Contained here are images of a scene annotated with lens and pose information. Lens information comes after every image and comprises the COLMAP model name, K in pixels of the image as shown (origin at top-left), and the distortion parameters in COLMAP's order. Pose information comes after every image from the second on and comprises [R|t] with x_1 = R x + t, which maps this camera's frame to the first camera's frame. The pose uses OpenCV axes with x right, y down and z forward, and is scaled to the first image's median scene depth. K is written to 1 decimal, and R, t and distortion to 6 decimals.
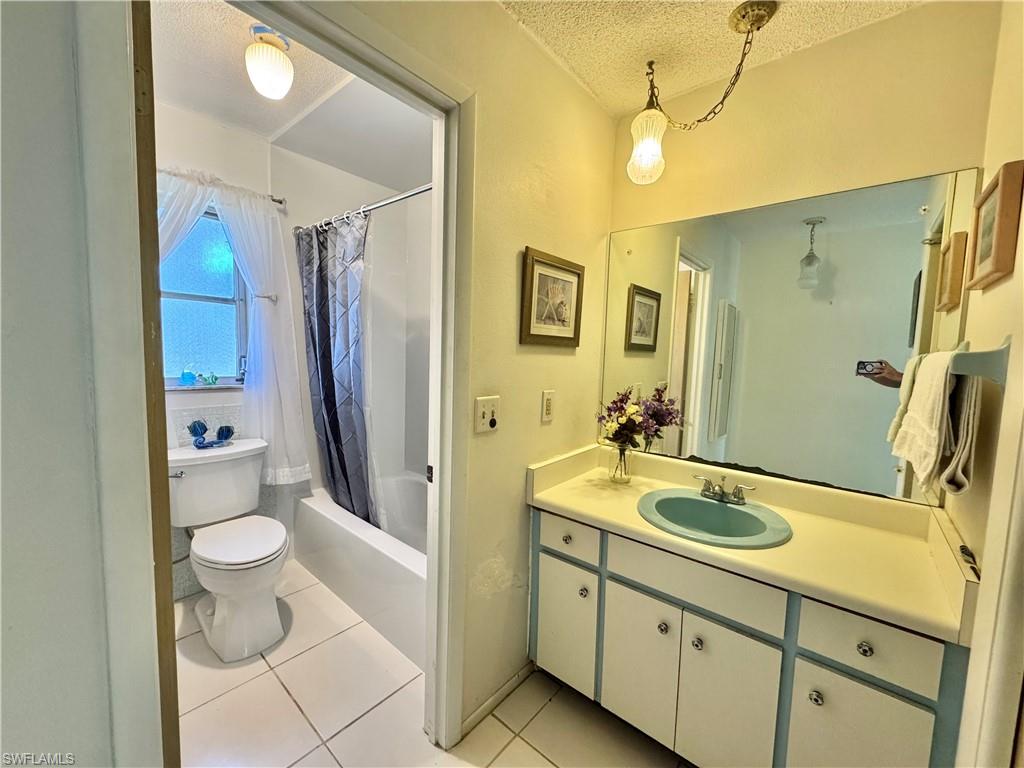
lens RADIAL K [[411.4, 0, 515.1], [0, 411.4, 384.0], [0, 0, 1]] dist [-0.002793, 0.001325]
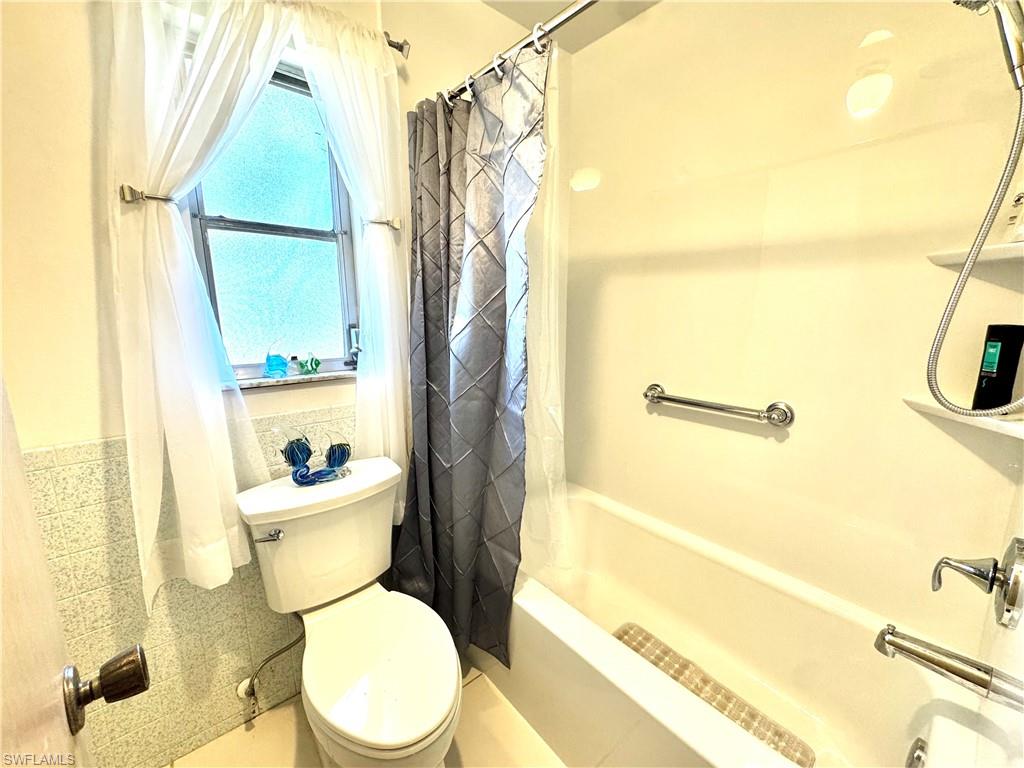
lens RADIAL K [[411.4, 0, 509.9], [0, 411.4, 383.4], [0, 0, 1]] dist [-0.002793, 0.001325]
pose [[0.986645, -0.004487, -0.162824, -0.344492], [0.019924, 0.995439, 0.093299, -0.035351], [0.161663, -0.095297, 0.982234, 0.441185]]
